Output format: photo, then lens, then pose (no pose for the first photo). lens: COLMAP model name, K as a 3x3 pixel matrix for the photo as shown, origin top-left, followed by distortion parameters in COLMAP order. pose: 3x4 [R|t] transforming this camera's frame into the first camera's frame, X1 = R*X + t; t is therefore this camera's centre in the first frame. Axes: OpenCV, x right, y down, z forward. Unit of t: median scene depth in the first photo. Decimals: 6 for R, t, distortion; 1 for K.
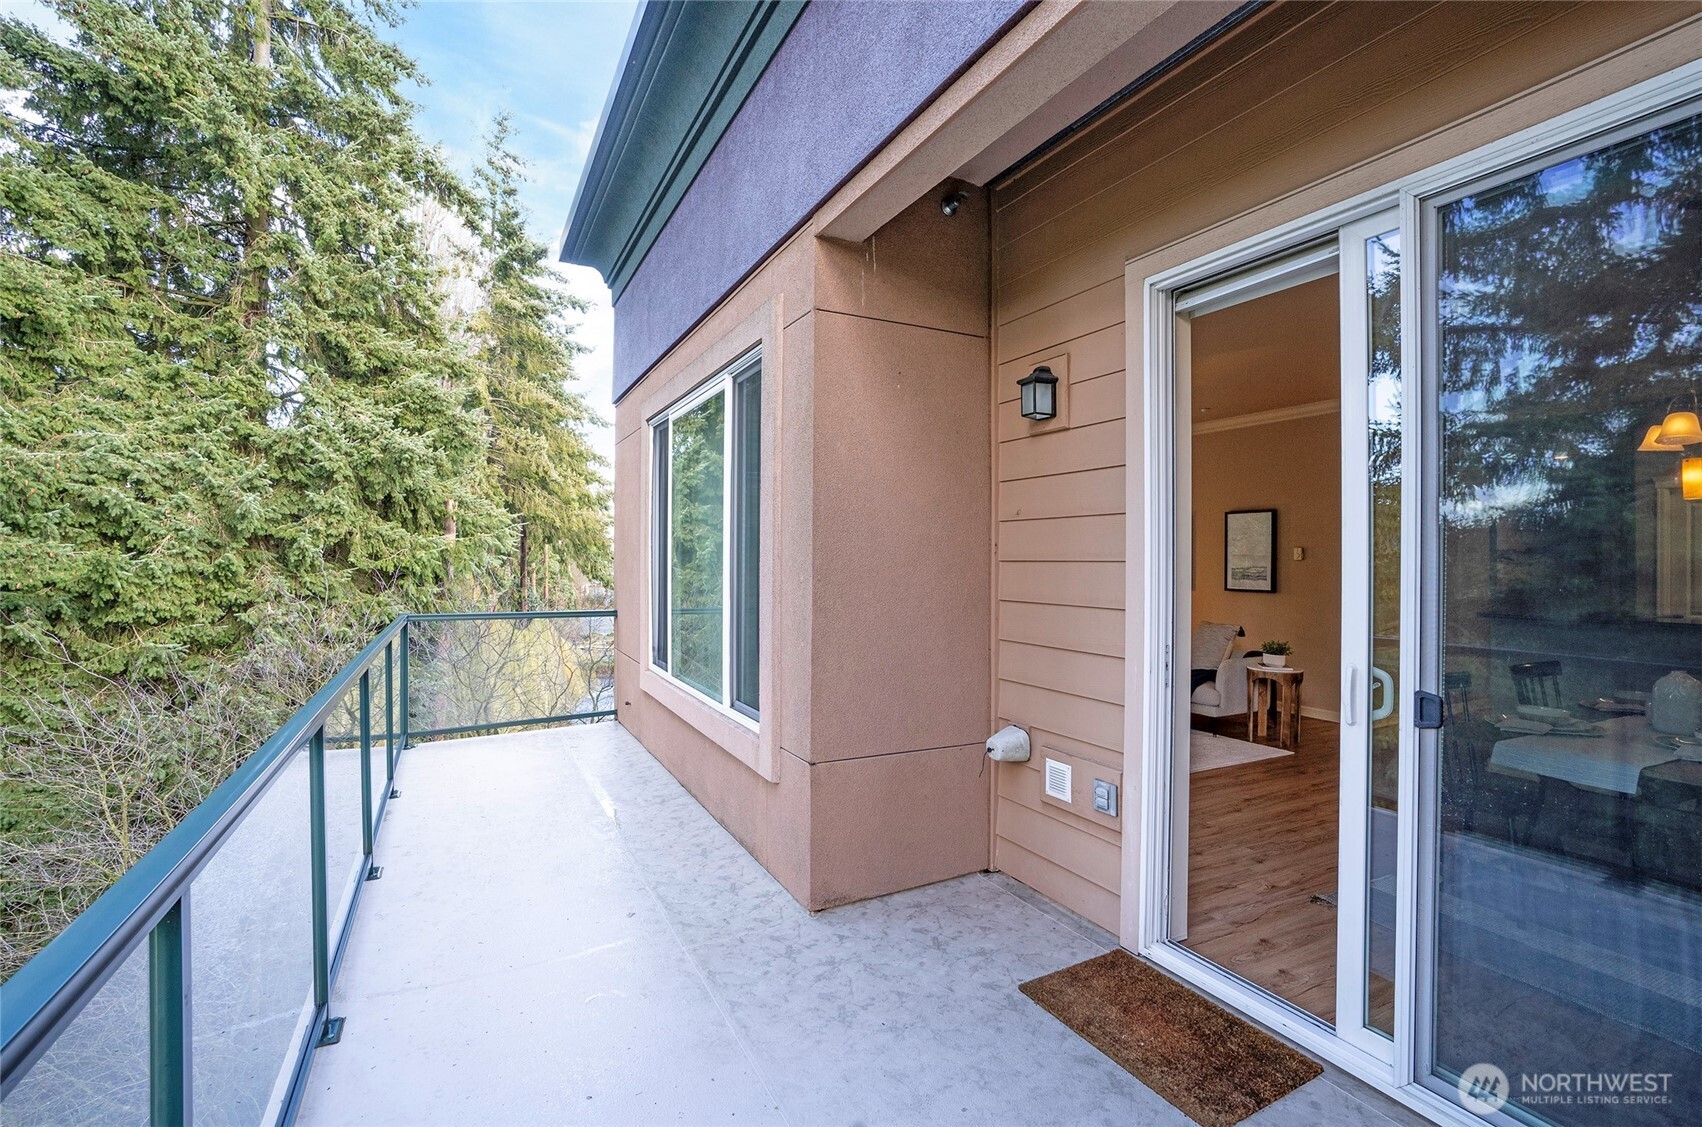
lens RADIAL K [[809.0, 0, 850.9], [0, 809.0, 568.2], [0, 0, 1]] dist [-0.001467, 0.025362]
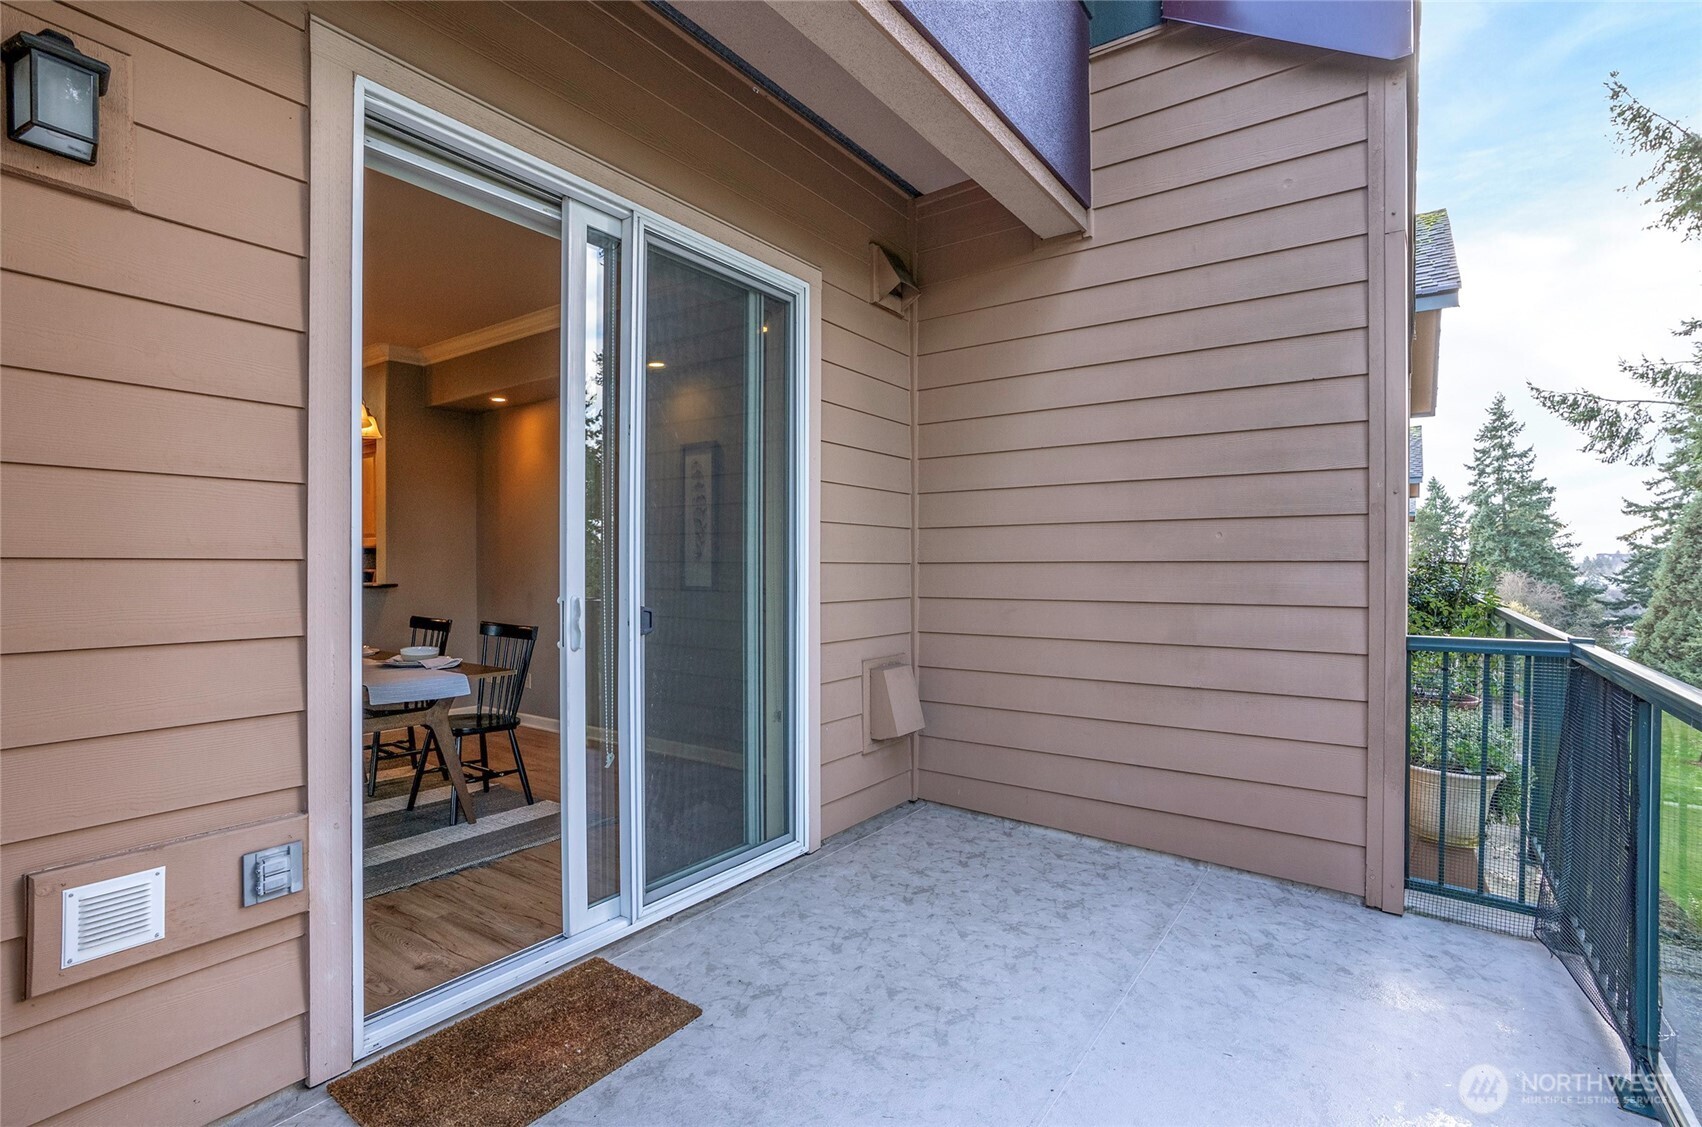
lens RADIAL K [[809.0, 0, 850.9], [0, 809.0, 568.2], [0, 0, 1]] dist [-0.001467, 0.025362]
pose [[-0.472082, -0.004213, 0.881544, -0.074657], [0.006116, 0.999949, 0.008054, 0.009578], [-0.881533, 0.009193, -0.472032, 0.160409]]
